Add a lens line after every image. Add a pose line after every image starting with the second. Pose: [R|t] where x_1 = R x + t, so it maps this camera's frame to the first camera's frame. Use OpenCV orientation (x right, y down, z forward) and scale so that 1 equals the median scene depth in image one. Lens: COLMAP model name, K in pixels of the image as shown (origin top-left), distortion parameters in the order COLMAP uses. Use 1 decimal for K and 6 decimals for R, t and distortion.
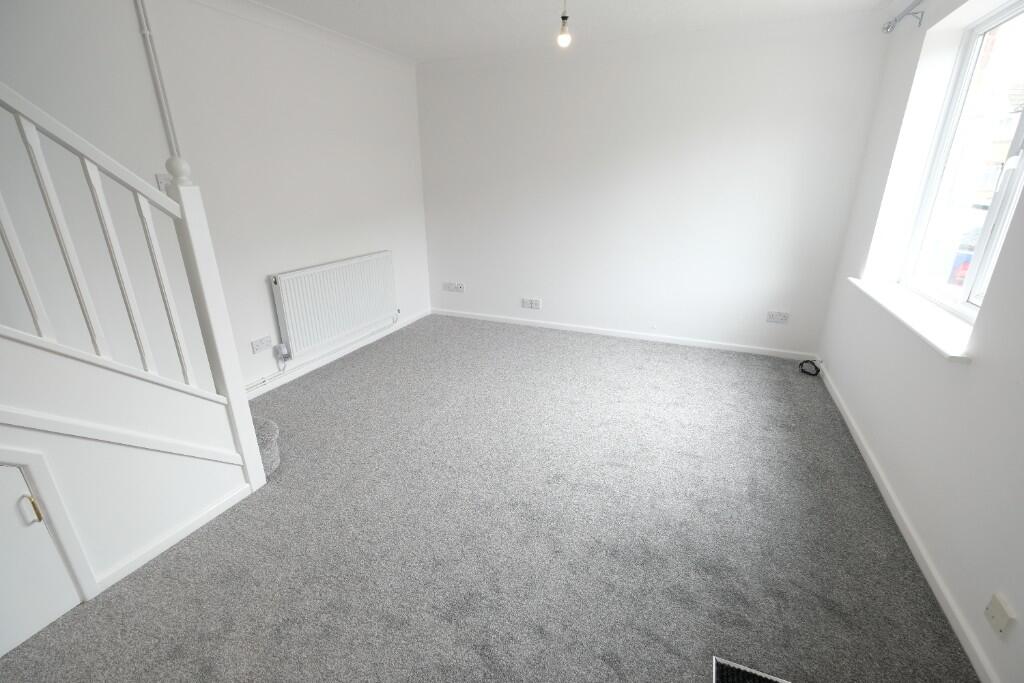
lens RADIAL K [[447.2, 0, 512.0], [0, 447.2, 341.5], [0, 0, 1]] dist [0.000210, 0.000310]
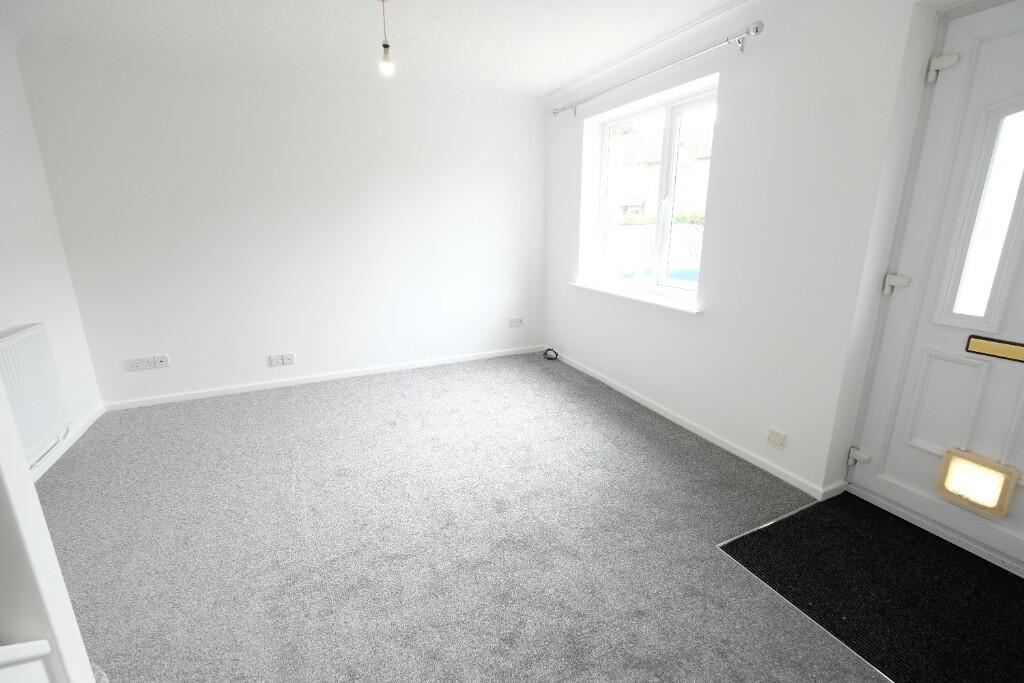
lens RADIAL K [[447.8, 0, 512.0], [0, 447.8, 341.5], [0, 0, 1]] dist [0.001573, 0.000232]
pose [[0.665794, -0.193671, 0.720562, -0.352583], [0.254133, 0.966845, 0.025050, -0.039681], [-0.701523, 0.166441, 0.692938, 0.161698]]
